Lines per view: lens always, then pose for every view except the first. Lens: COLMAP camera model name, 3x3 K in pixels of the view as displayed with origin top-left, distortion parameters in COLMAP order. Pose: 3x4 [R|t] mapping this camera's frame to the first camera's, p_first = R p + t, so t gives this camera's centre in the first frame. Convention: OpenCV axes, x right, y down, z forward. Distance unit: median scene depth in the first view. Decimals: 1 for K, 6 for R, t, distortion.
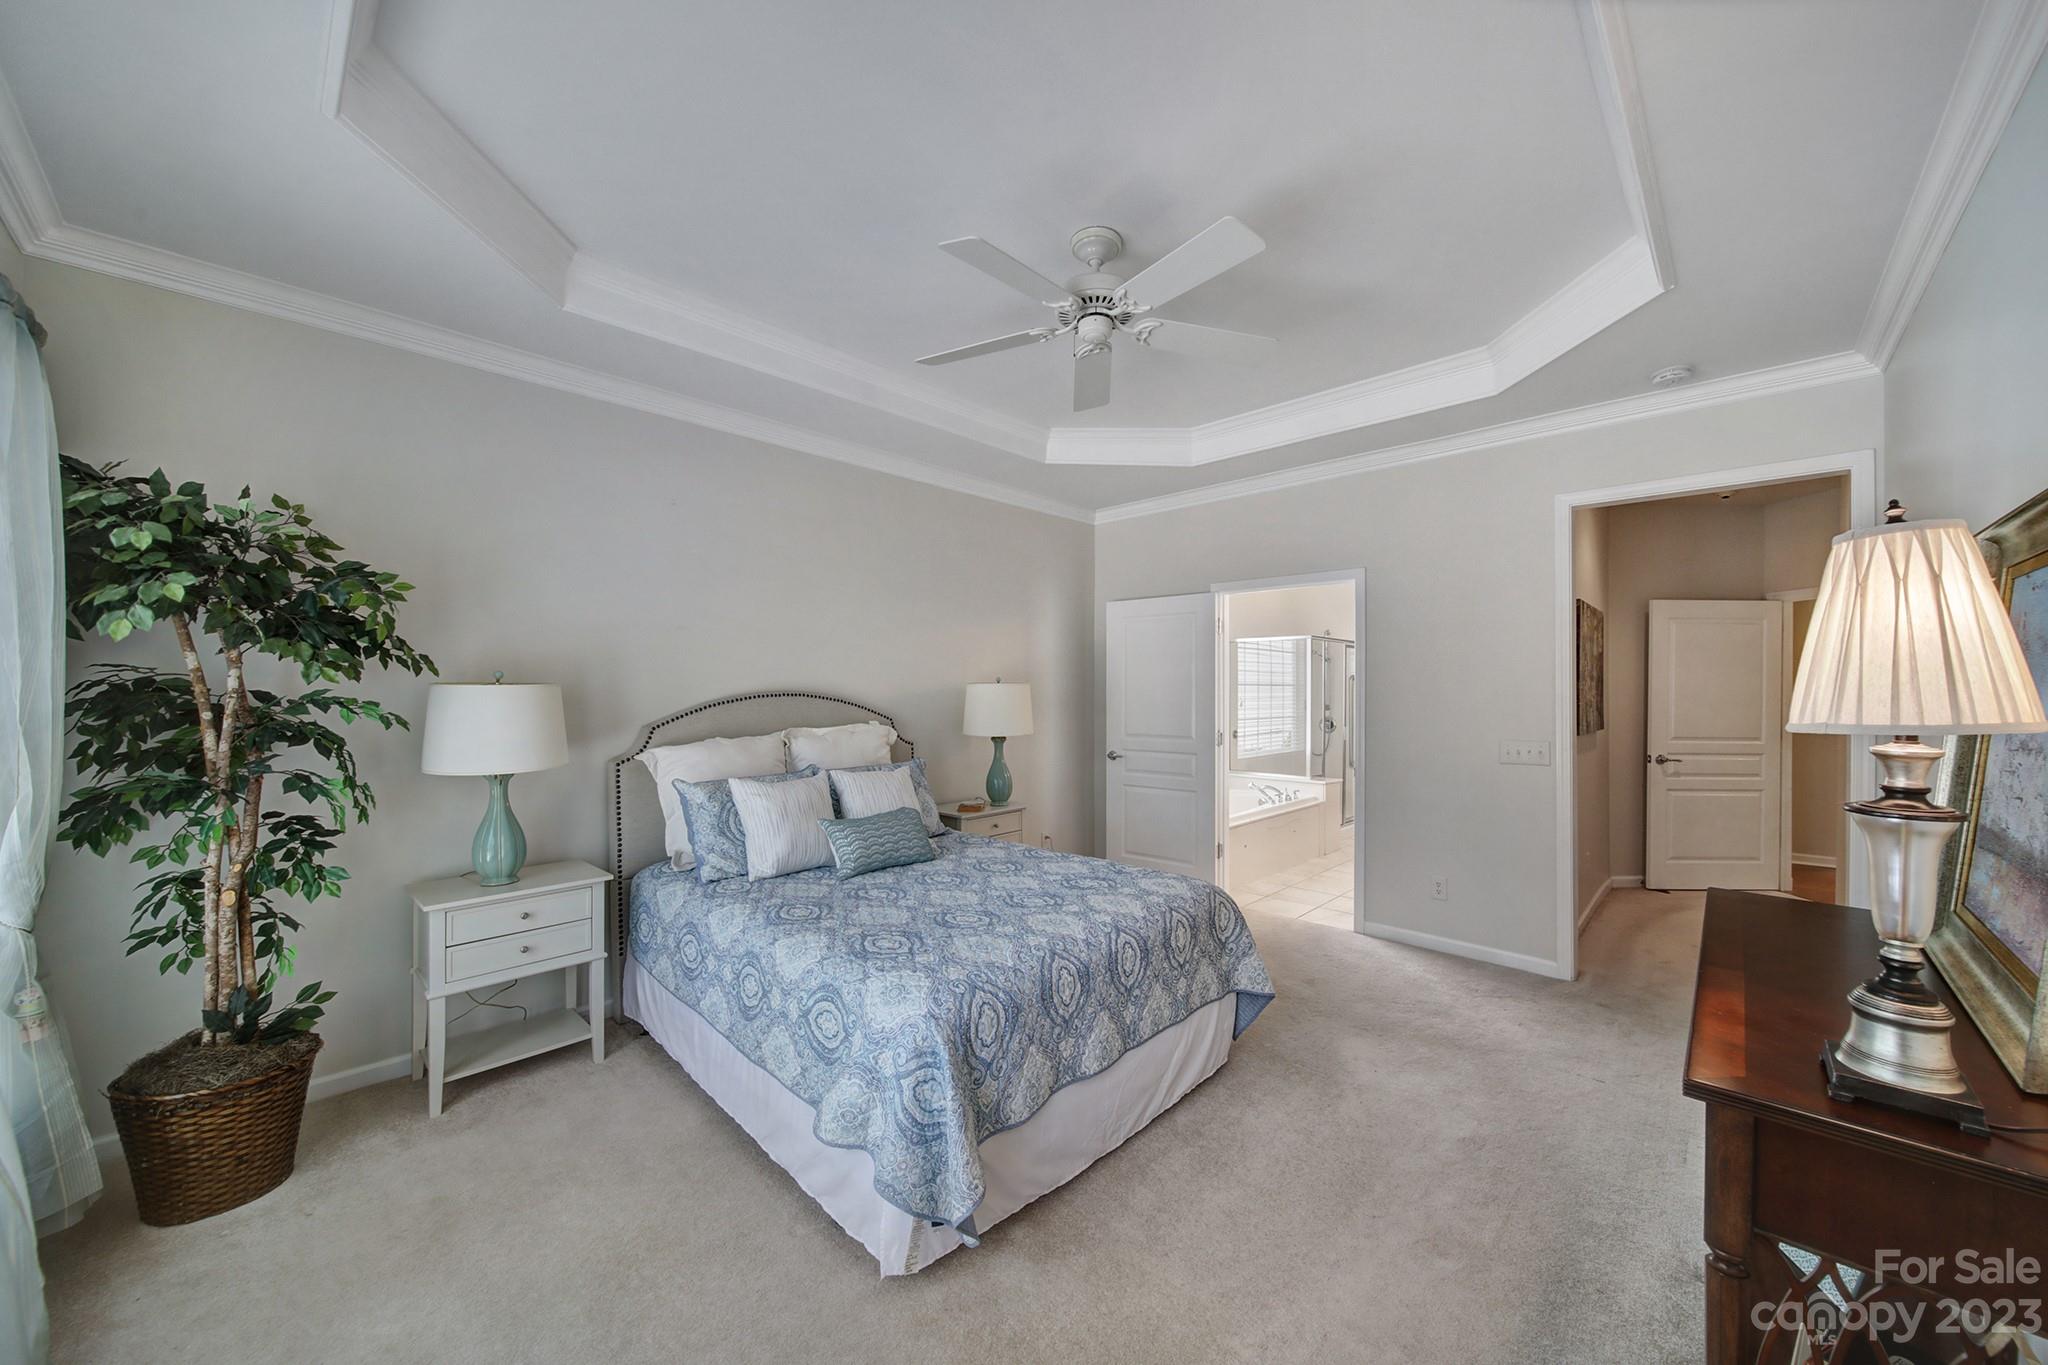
lens RADIAL K [[726.5, 0, 1031.0], [0, 726.5, 688.6], [0, 0, 1]] dist [0.000389, -0.000285]
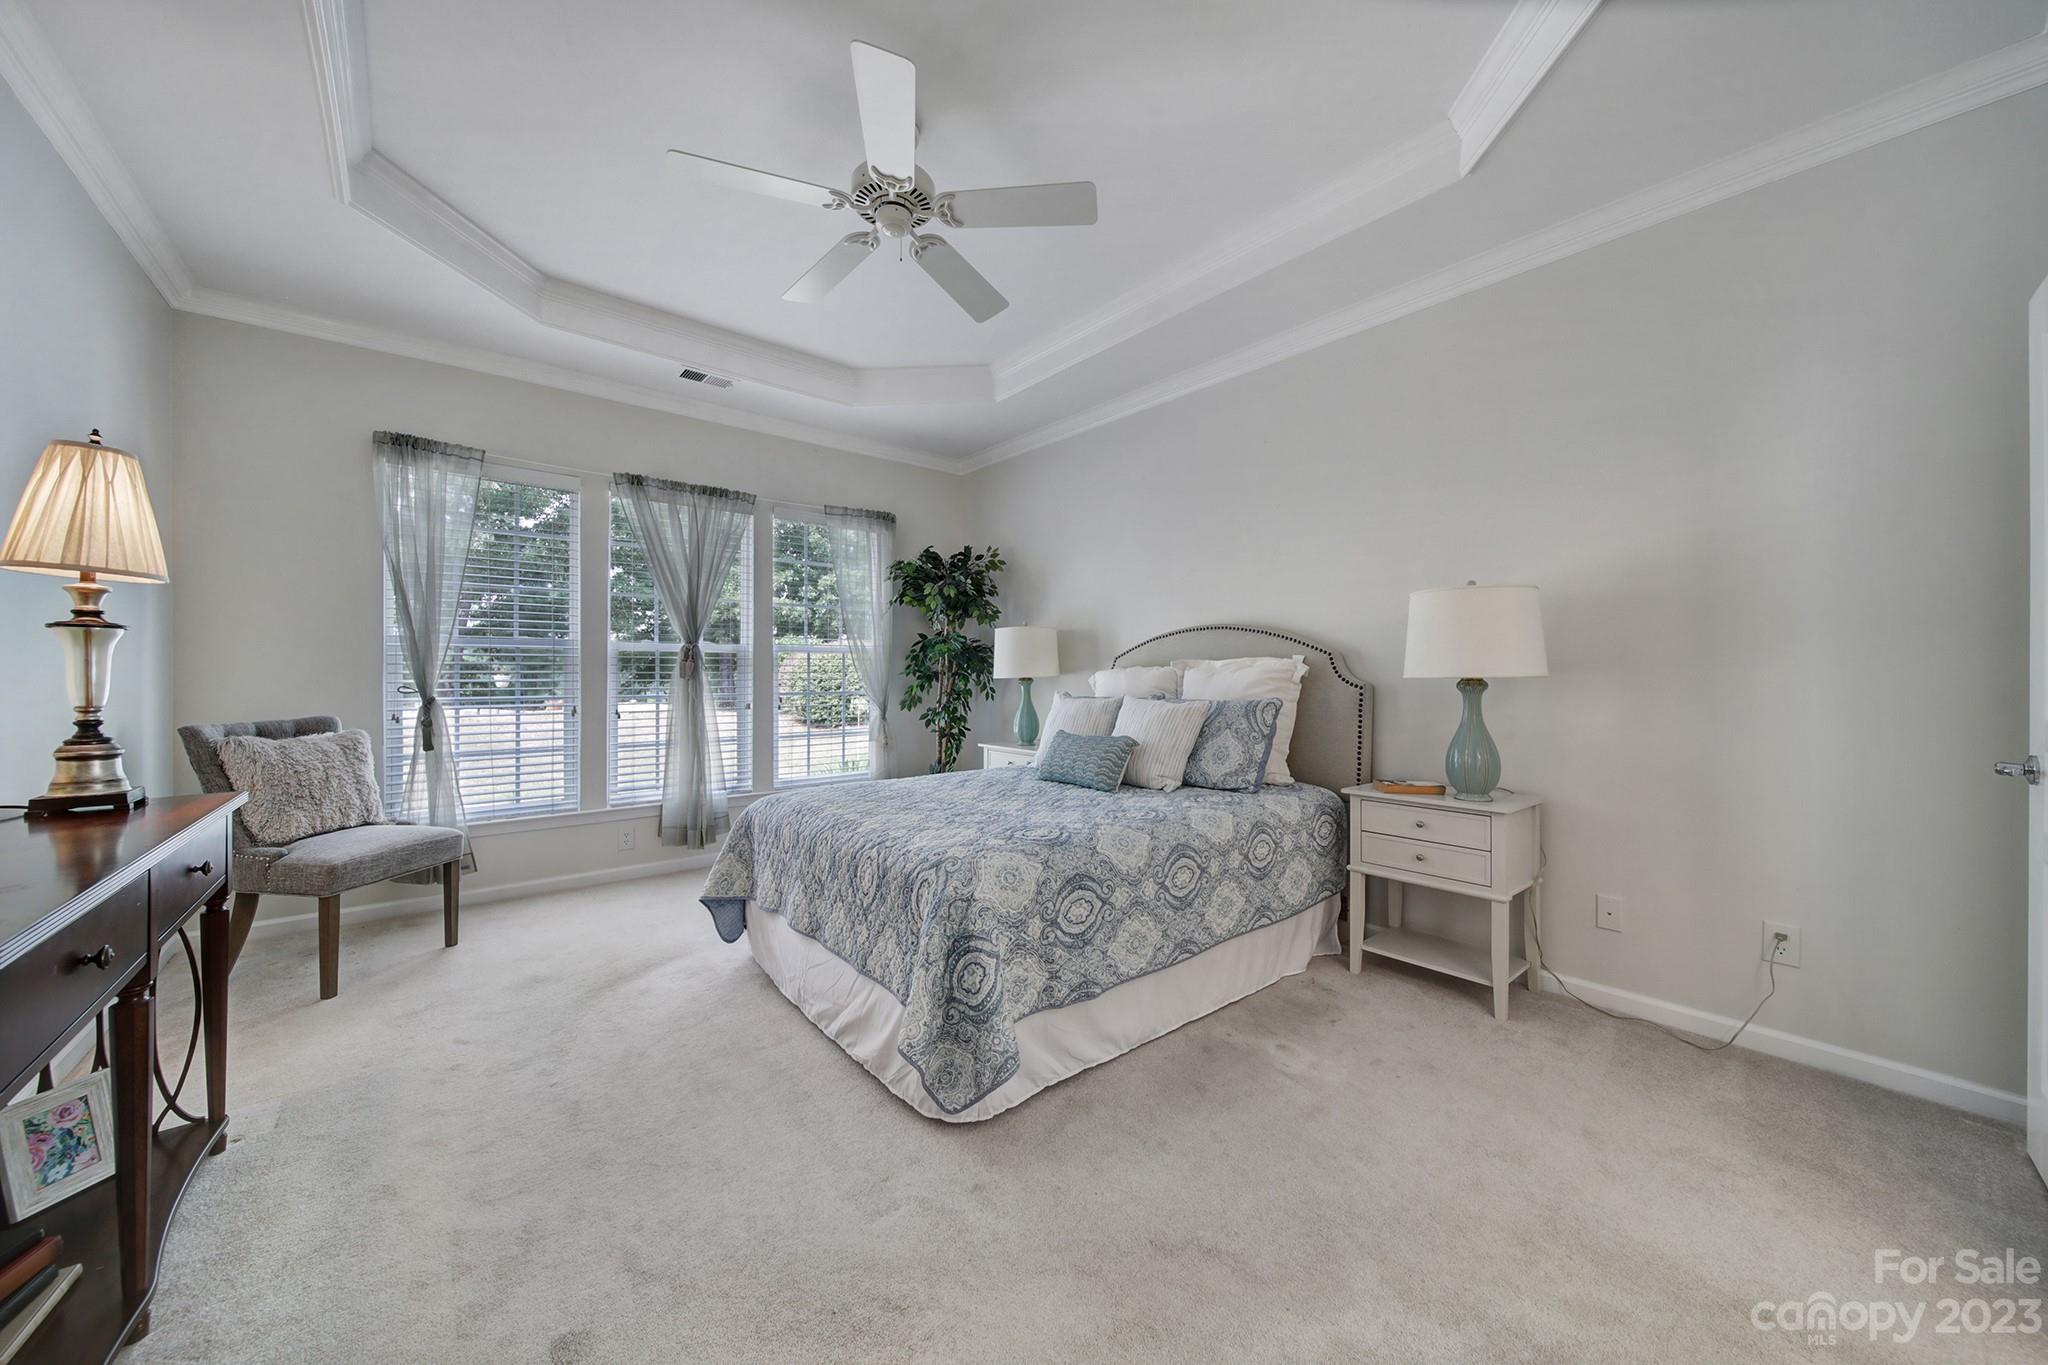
lens RADIAL K [[716.4, 0, 1026.5], [0, 716.4, 677.8], [0, 0, 1]] dist [-0.000686, -0.000048]
pose [[-0.102061, 0.007330, -0.994751, 1.012258], [-0.003744, 0.999963, 0.007753, 0.106189], [0.994771, 0.004516, -0.102029, 1.272827]]
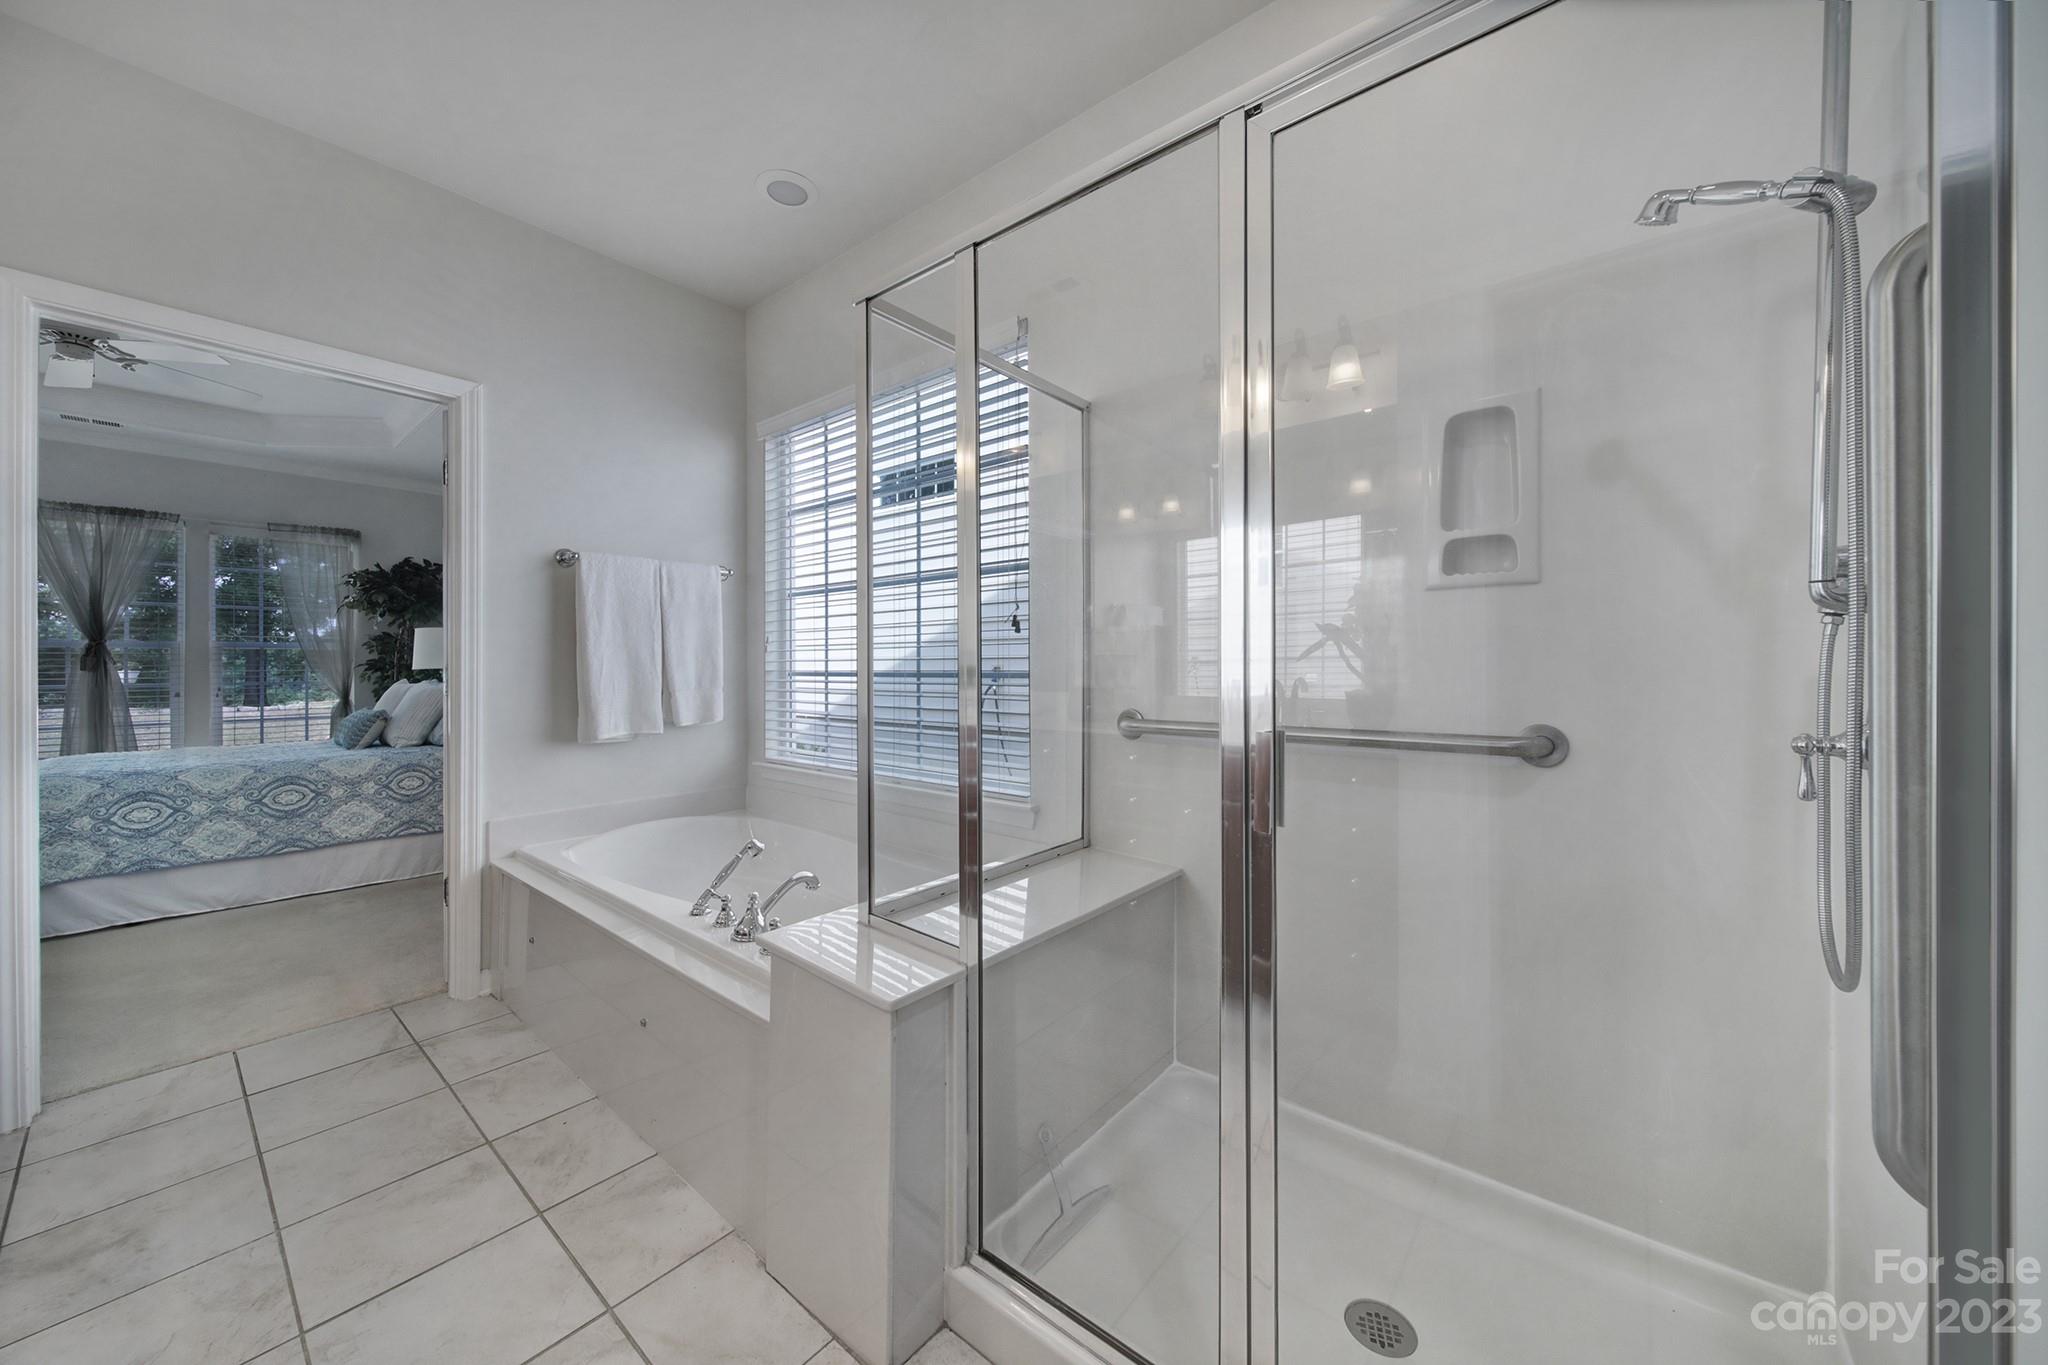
lens RADIAL K [[730.1, 0, 1021.3], [0, 730.1, 668.0], [0, 0, 1]] dist [-0.001227, -0.000193]
pose [[0.072710, 0.004821, -0.997341, 1.604308], [0.002069, 0.999985, 0.004984, 0.110696], [0.997351, -0.002426, 0.072699, 2.702735]]
